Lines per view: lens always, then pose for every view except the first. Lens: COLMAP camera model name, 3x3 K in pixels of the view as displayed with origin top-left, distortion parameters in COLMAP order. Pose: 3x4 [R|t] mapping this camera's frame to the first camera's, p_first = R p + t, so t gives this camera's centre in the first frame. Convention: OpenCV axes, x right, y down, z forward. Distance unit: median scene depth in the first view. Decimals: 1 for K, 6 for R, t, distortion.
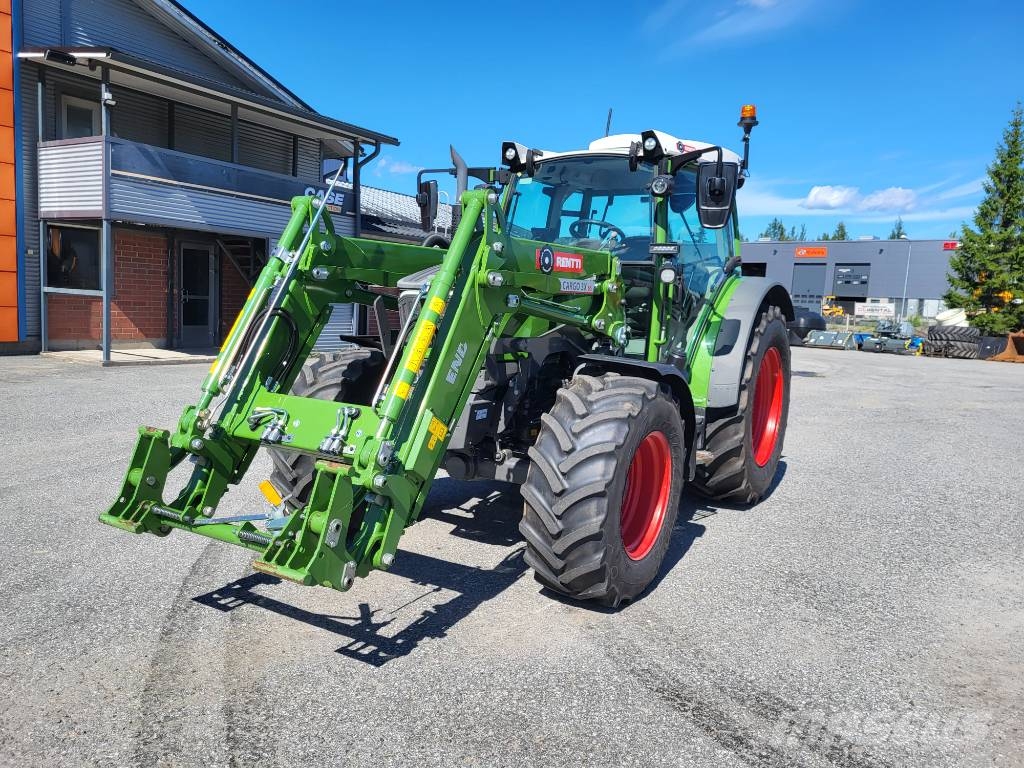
lens RADIAL K [[779.6, 0, 513.4], [0, 779.6, 386.4], [0, 0, 1]] dist [0.045576, -0.034393]
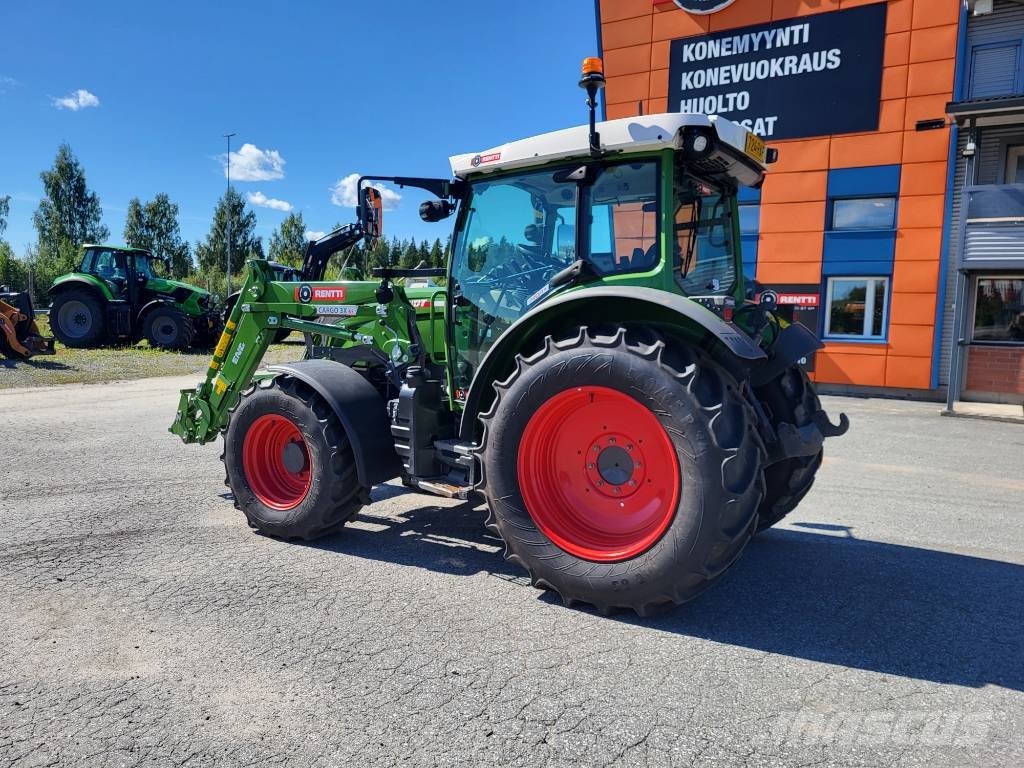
lens RADIAL K [[779.2, 0, 498.1], [0, 779.2, 386.5], [0, 0, 1]] dist [0.045371, -0.041281]
pose [[-0.010417, 0.048169, -0.998785, 1.114998], [-0.136068, 0.989480, 0.049139, -0.079793], [0.990645, 0.136414, -0.003753, 1.011835]]
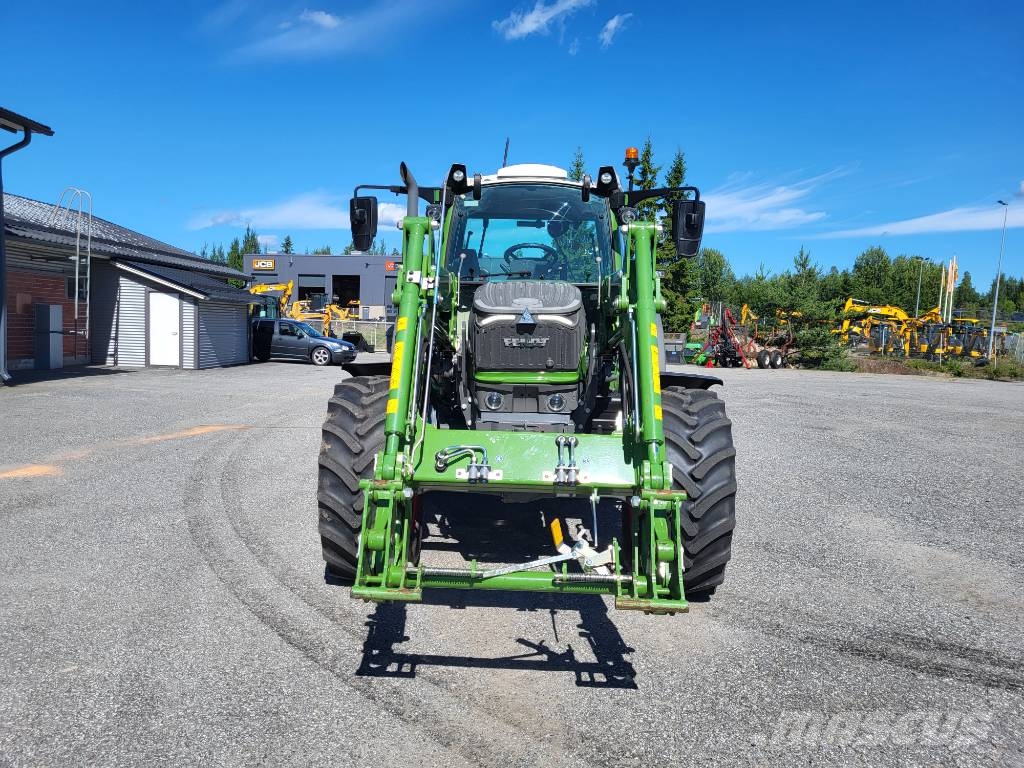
lens RADIAL K [[778.0, 0, 492.7], [0, 778.0, 384.4], [0, 0, 1]] dist [0.036919, -0.003492]
pose [[0.876855, -0.058396, 0.477195, -0.470194], [0.066085, 0.997814, 0.000674, -0.028513], [-0.476191, 0.030944, 0.878797, 0.110131]]
